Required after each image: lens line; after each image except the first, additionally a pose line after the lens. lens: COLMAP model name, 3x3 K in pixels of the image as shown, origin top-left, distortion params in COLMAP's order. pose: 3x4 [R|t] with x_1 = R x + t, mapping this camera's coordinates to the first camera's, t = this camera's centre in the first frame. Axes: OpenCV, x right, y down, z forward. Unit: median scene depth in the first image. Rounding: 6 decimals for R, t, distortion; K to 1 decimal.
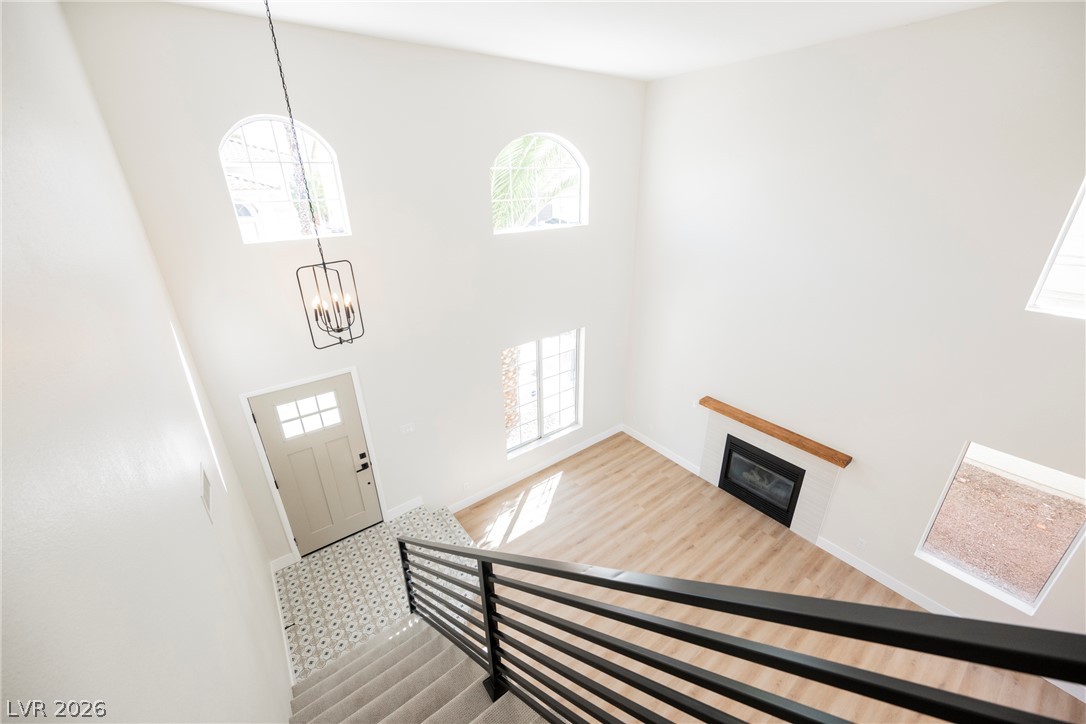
lens RADIAL K [[425.6, 0, 548.0], [0, 425.6, 354.3], [0, 0, 1]] dist [-0.002249, 0.001425]
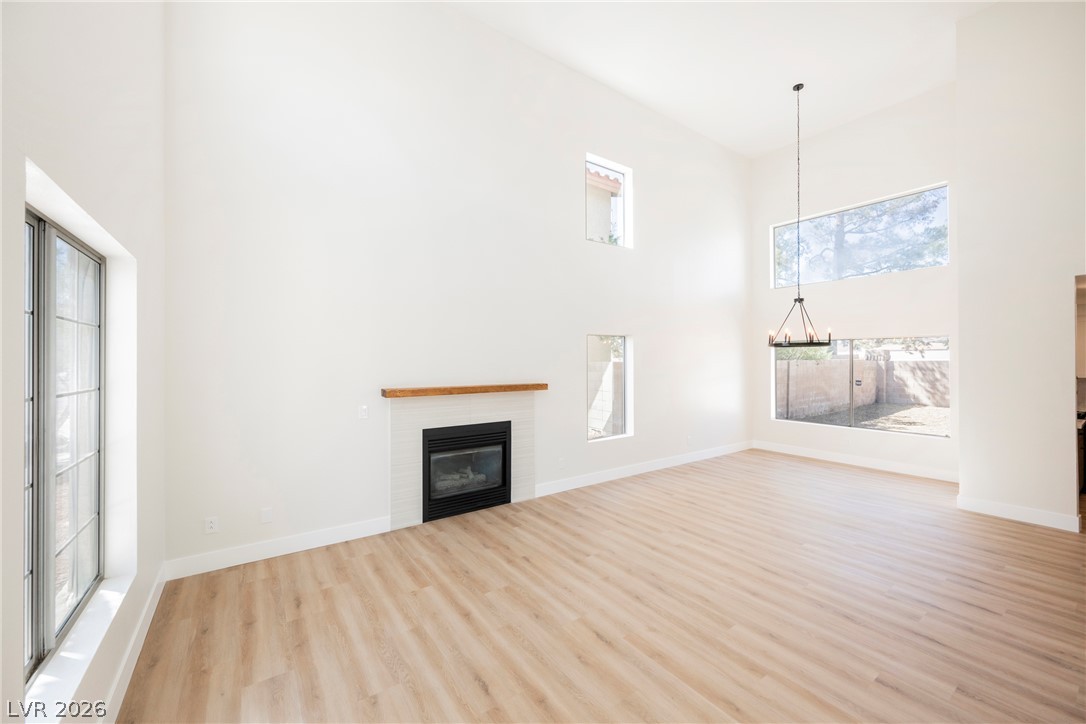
lens RADIAL K [[425.6, 0, 542.8], [0, 425.6, 362.6], [0, 0, 1]] dist [-0.002249, 0.001425]
pose [[0.040706, 0.008119, 0.999138, -0.293832], [0.395214, 0.918287, -0.023563, 0.185825], [-0.917687, 0.395833, 0.034172, 0.769837]]
